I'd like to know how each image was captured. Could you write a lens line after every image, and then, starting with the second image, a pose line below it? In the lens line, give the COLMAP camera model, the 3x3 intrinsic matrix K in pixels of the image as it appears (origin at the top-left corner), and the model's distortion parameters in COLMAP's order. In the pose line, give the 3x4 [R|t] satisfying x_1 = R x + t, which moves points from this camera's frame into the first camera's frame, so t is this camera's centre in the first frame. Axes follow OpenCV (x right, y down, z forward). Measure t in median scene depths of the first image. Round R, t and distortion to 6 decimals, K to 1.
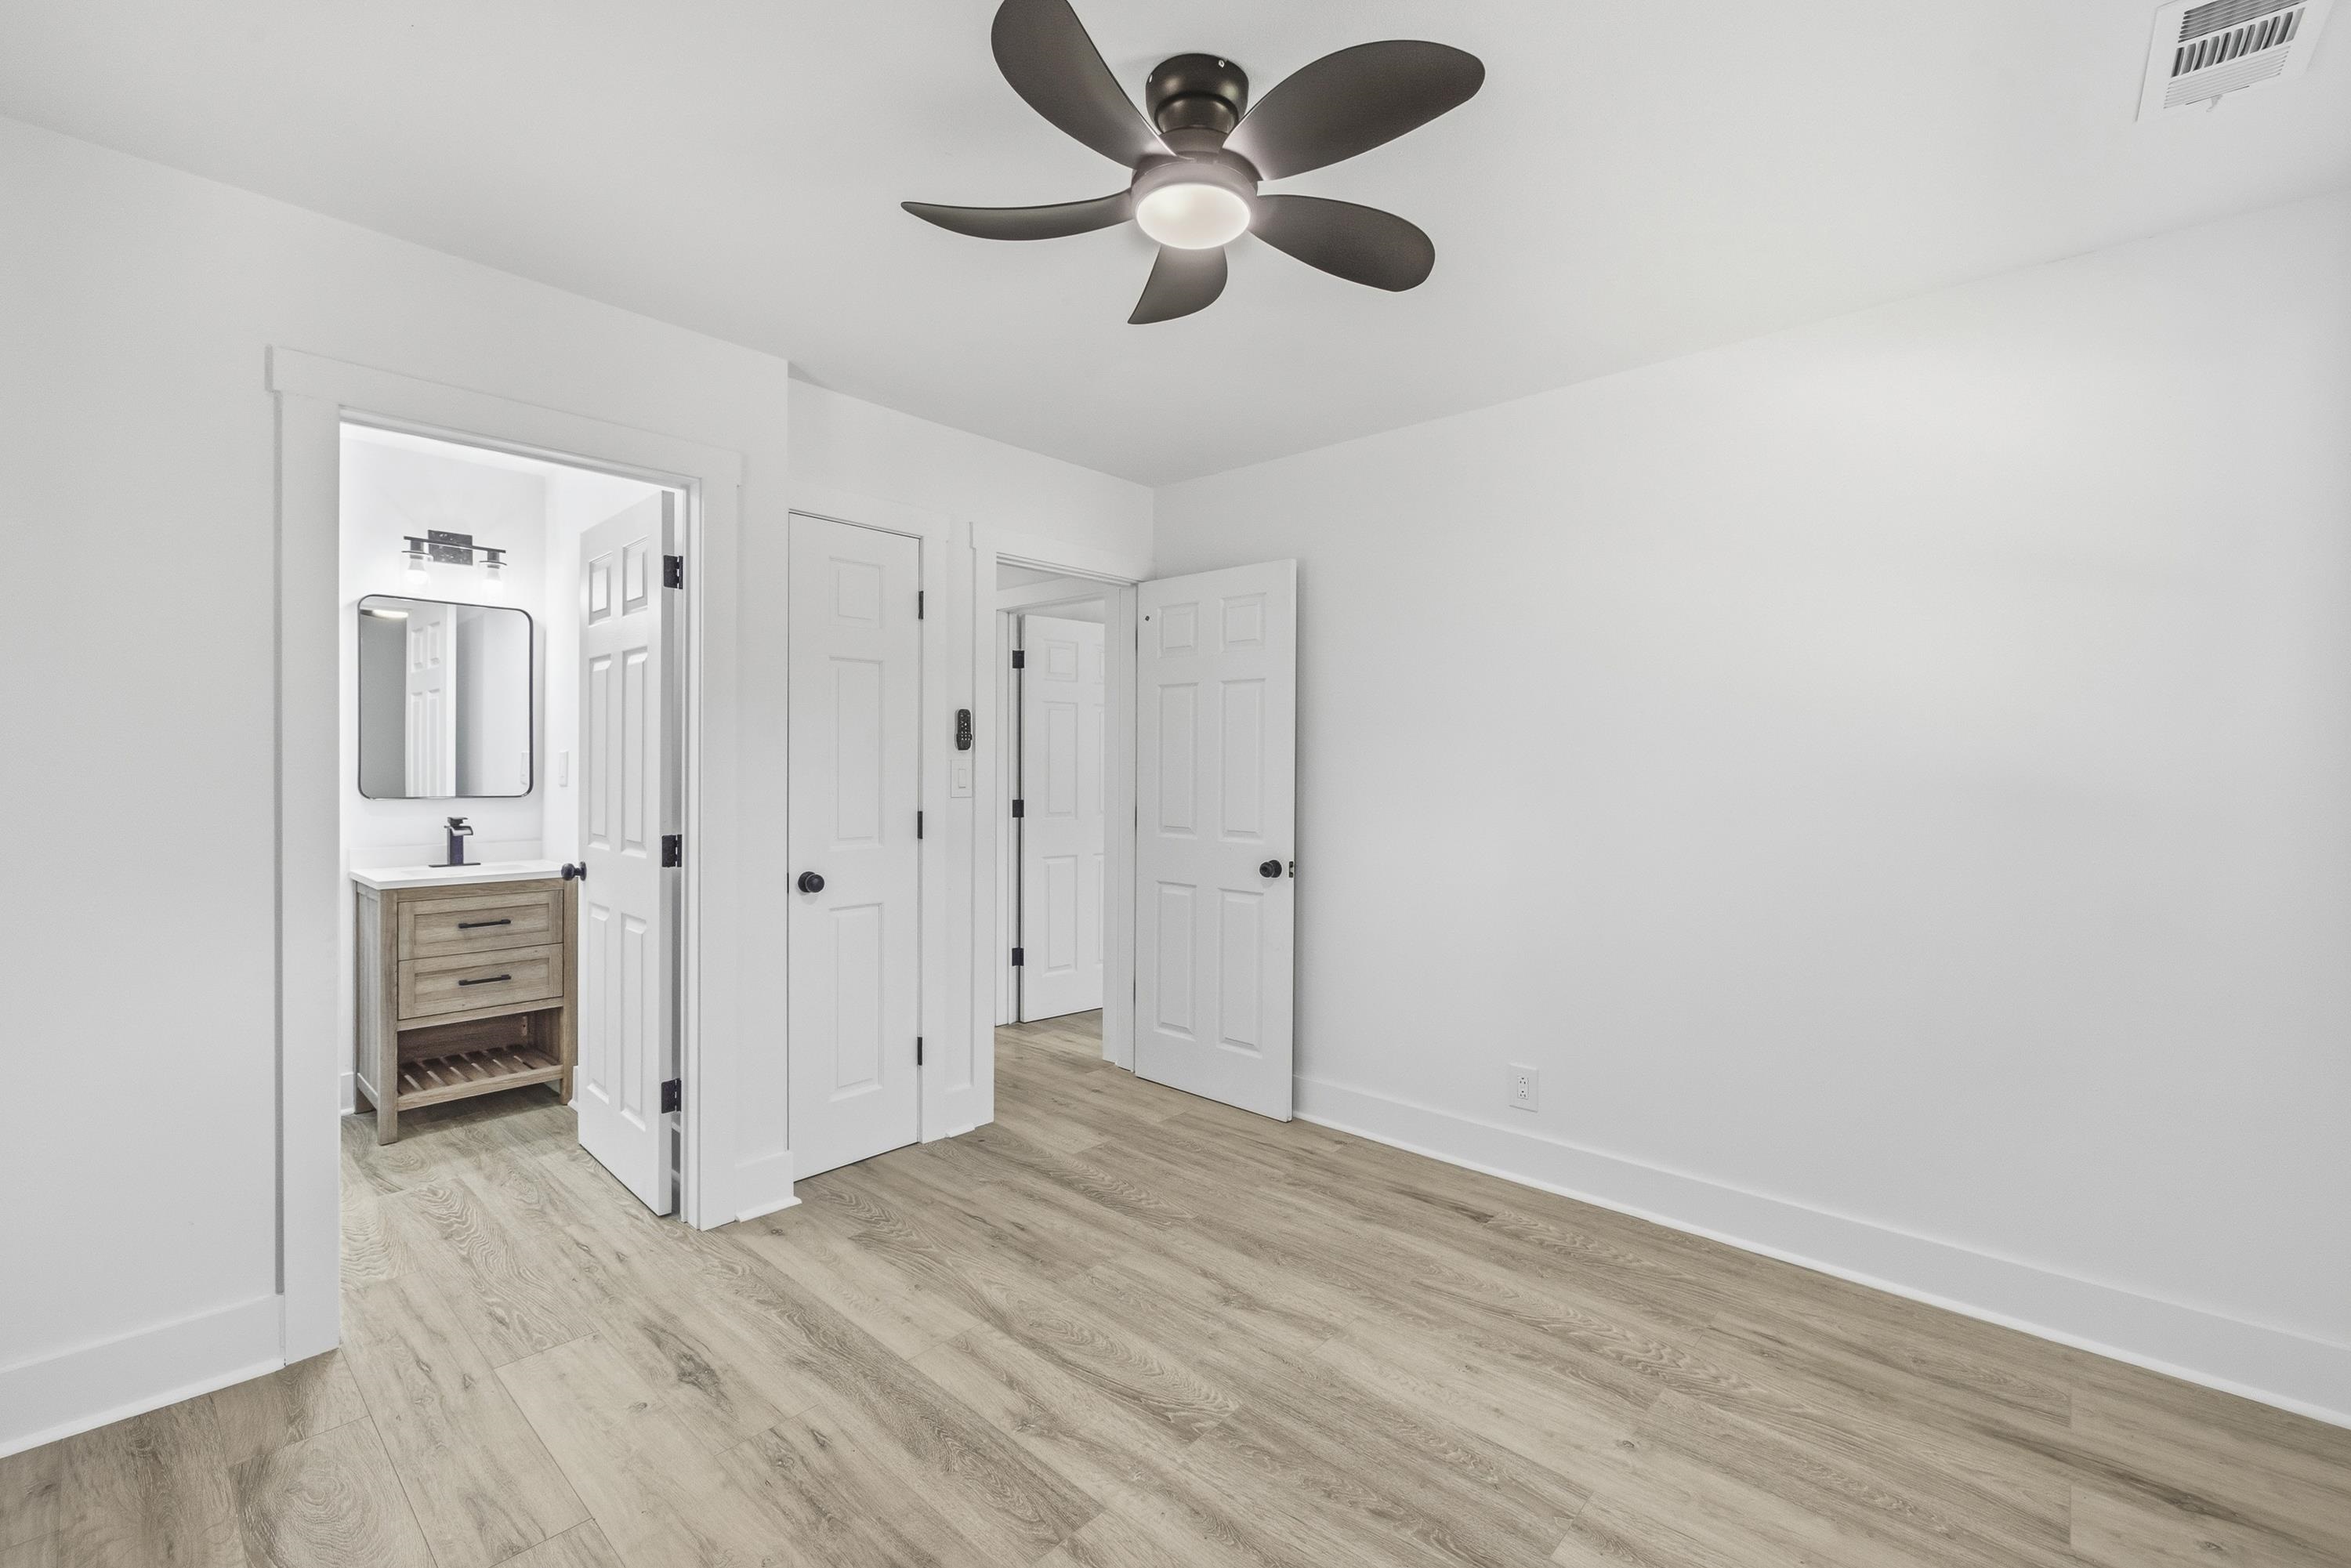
lens RADIAL K [[993.8, 0, 1159.3], [0, 993.8, 769.9], [0, 0, 1]] dist [-0.000497, -0.000089]
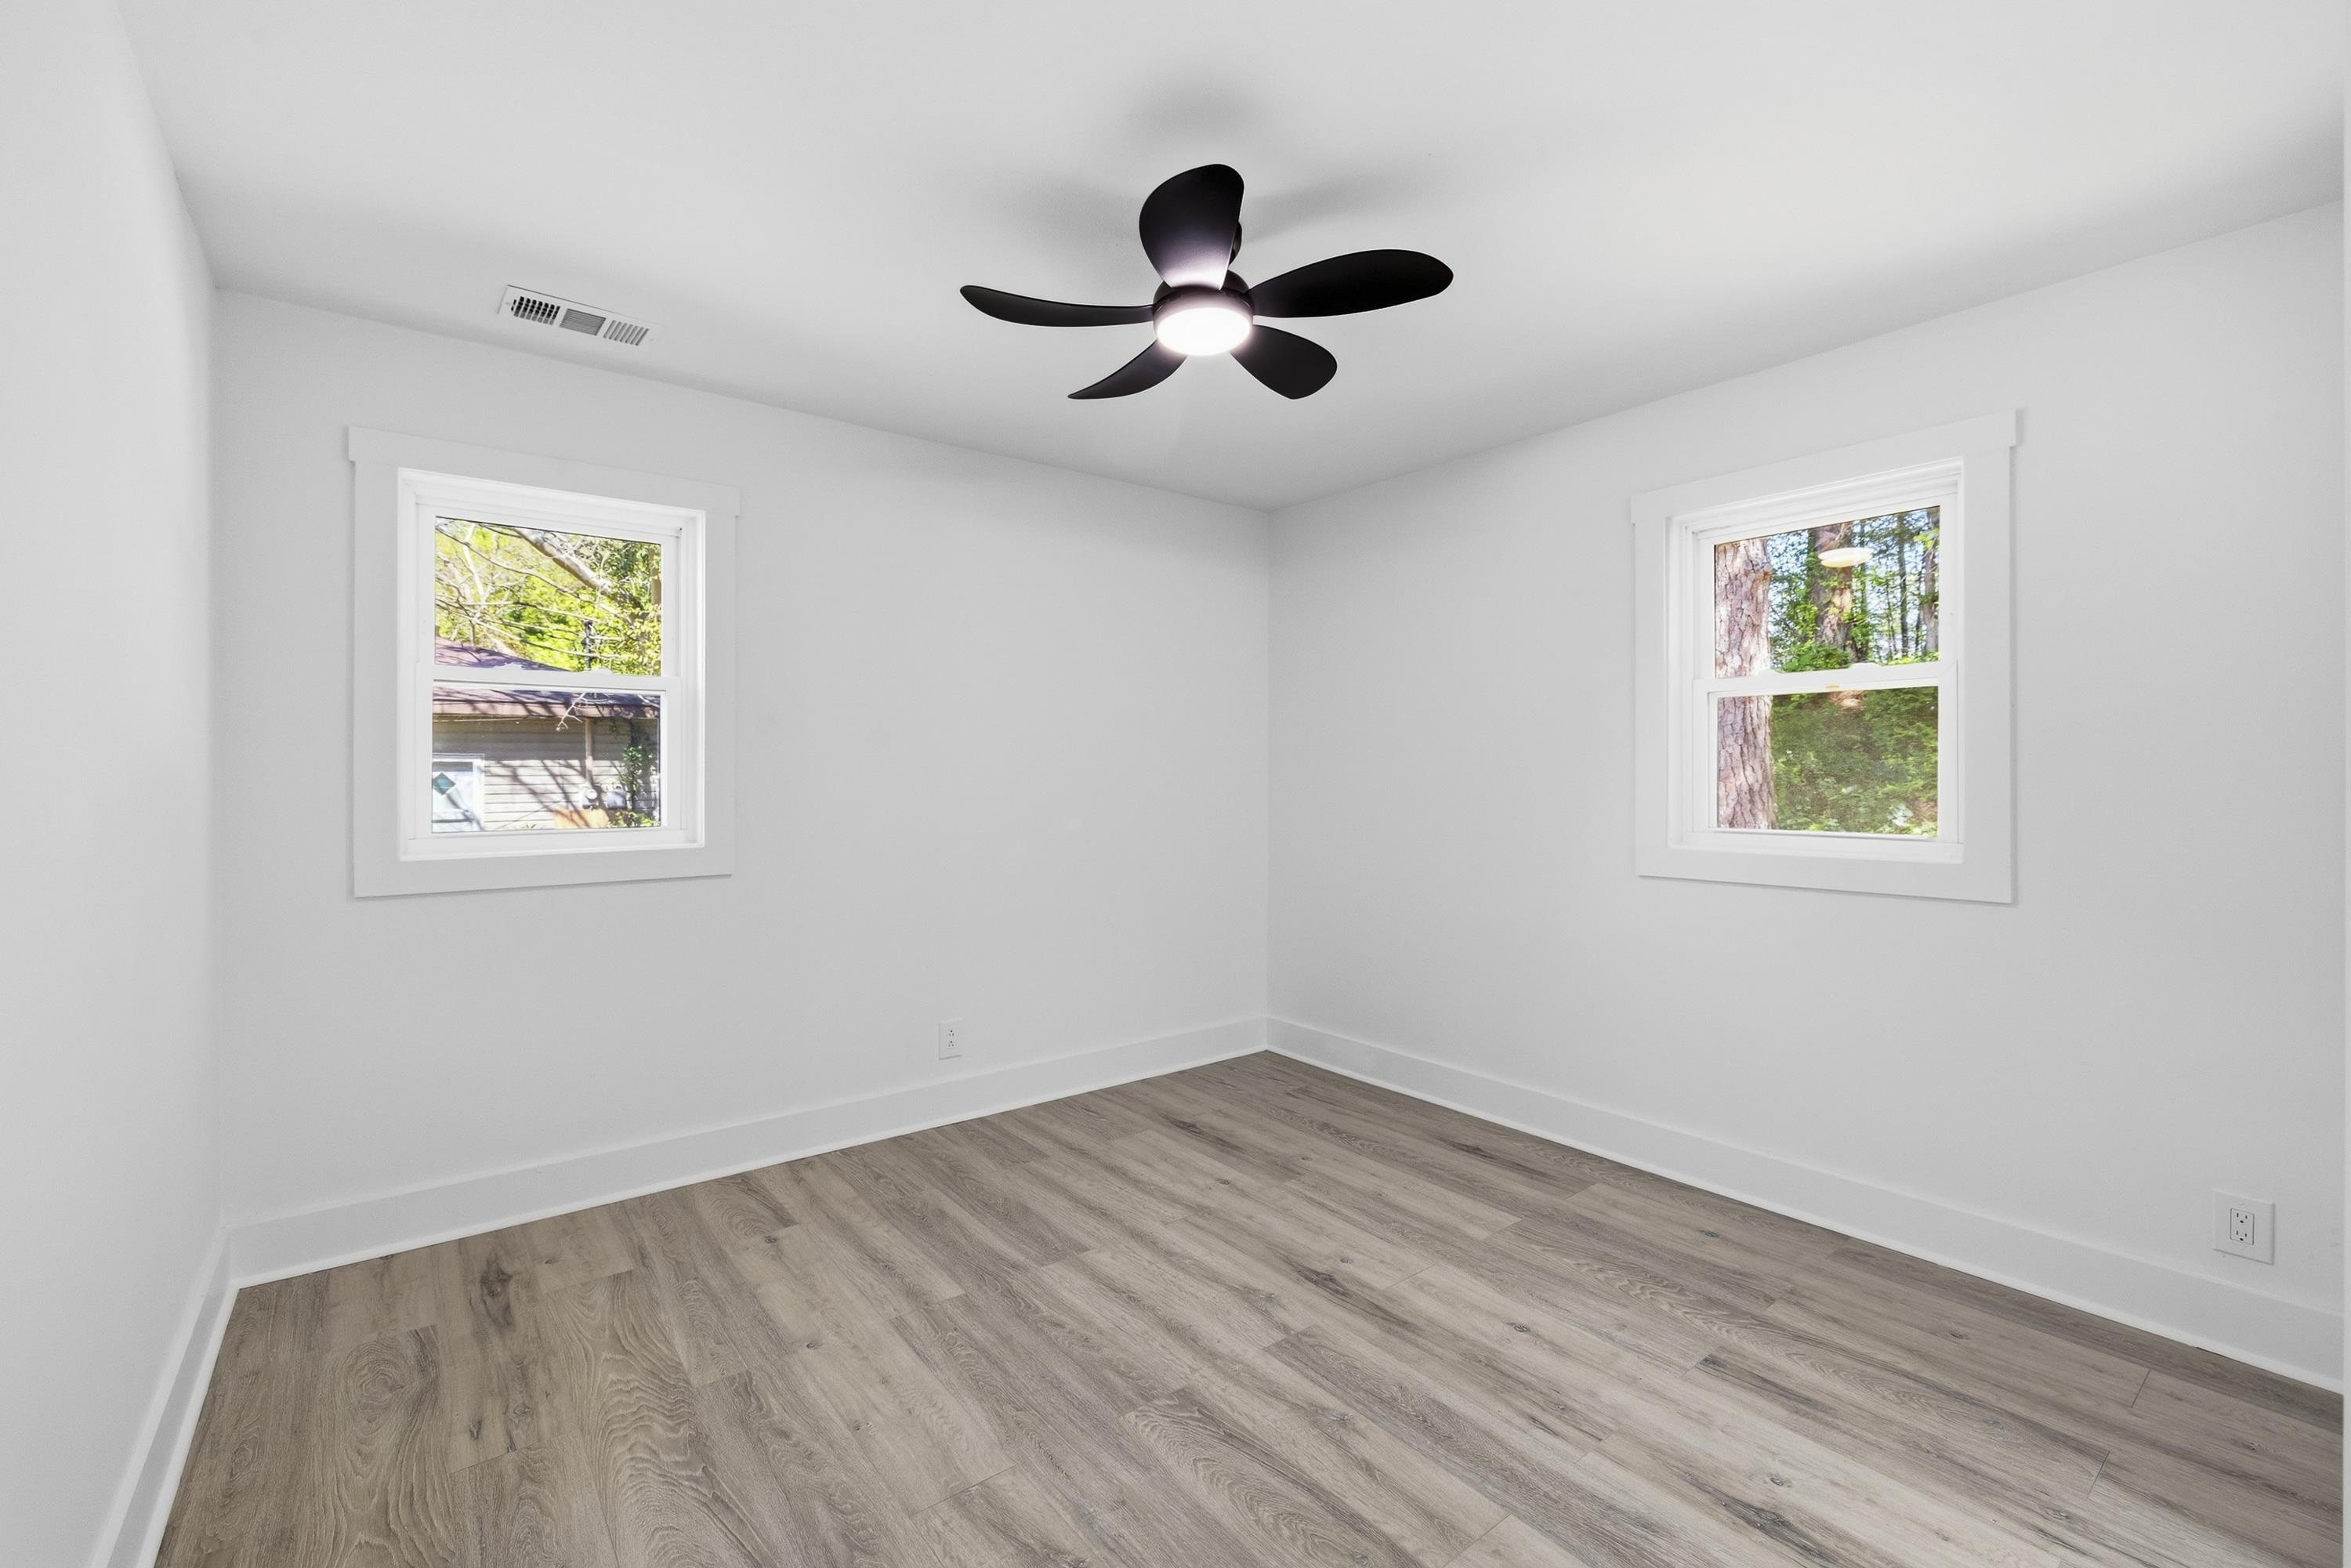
lens RADIAL K [[993.8, 0, 1159.3], [0, 993.8, 769.9], [0, 0, 1]] dist [-0.000497, -0.000089]
pose [[-0.985772, -0.009833, 0.167799, -0.113983], [-0.009741, 0.999952, 0.001369, -0.001108], [-0.167804, -0.000285, -0.985820, 2.000740]]
